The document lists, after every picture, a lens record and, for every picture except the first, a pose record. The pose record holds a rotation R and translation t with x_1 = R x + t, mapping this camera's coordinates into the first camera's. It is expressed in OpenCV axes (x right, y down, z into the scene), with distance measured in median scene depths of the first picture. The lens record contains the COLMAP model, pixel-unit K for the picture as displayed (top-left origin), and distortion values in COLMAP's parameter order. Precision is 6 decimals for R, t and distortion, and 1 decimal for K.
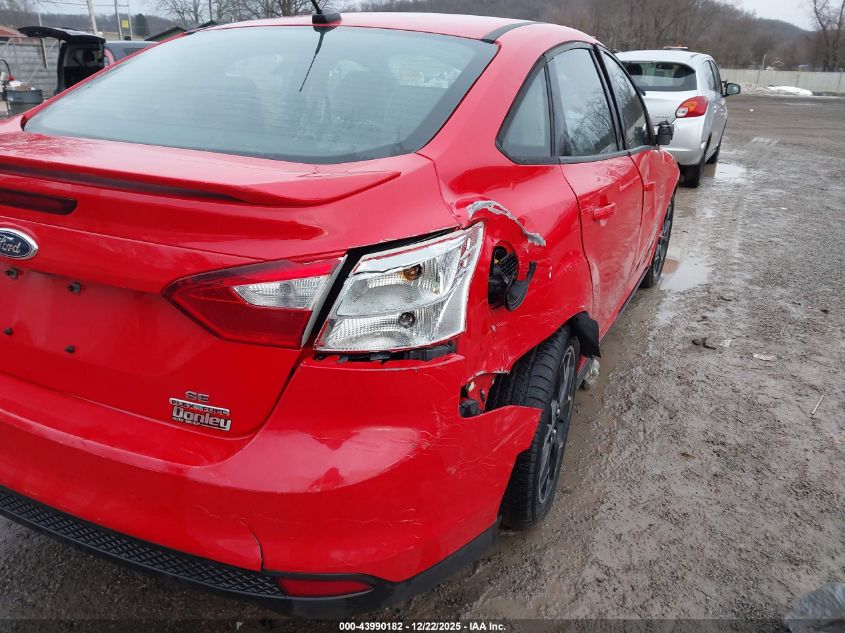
lens RADIAL K [[657.5, 0, 422.5], [0, 657.5, 316.5], [0, 0, 1]] dist [0.053237, -0.051481]
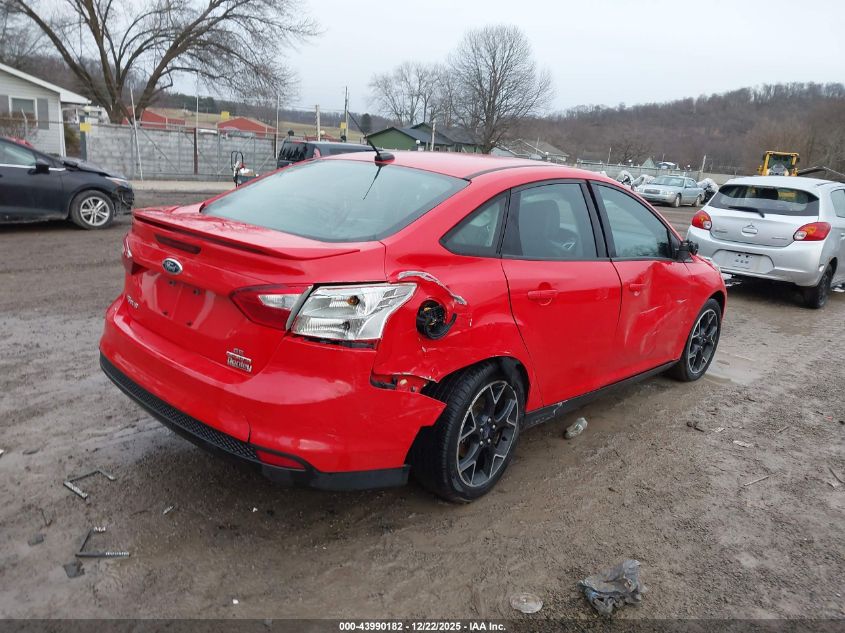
lens RADIAL K [[649.8, 0, 422.5], [0, 649.8, 316.5], [0, 0, 1]] dist [0.130940, -0.166568]
pose [[0.959080, 0.116414, -0.258097, 0.569268], [-0.150538, 0.981704, -0.116598, 0.140224], [0.239801, 0.150680, 0.959057, -0.629208]]
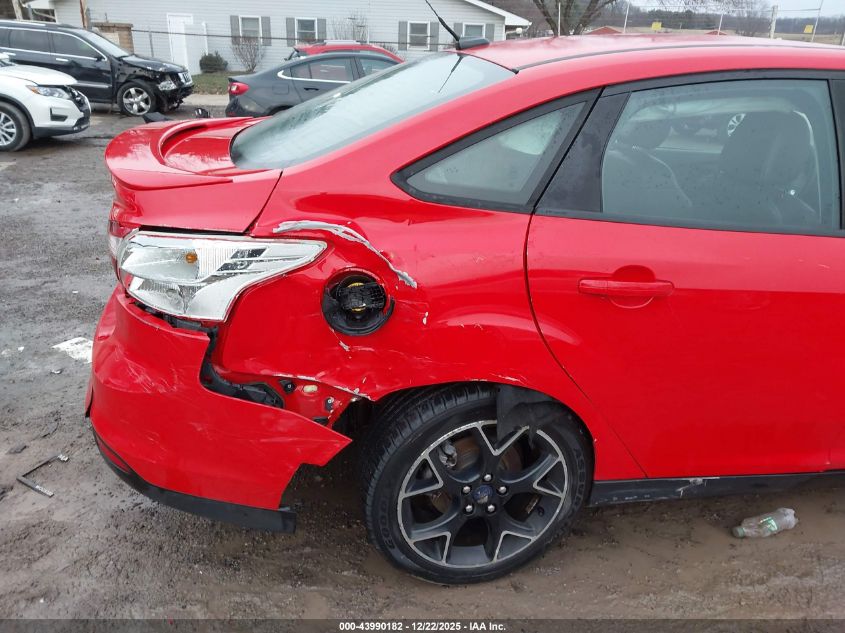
lens RADIAL K [[657.5, 0, 422.5], [0, 657.5, 316.5], [0, 0, 1]] dist [0.053237, -0.051481]
pose [[0.602574, 0.304375, -0.737740, 1.038064], [-0.308744, 0.941343, 0.136200, -0.229999], [0.735922, 0.145702, 0.661203, 0.437387]]
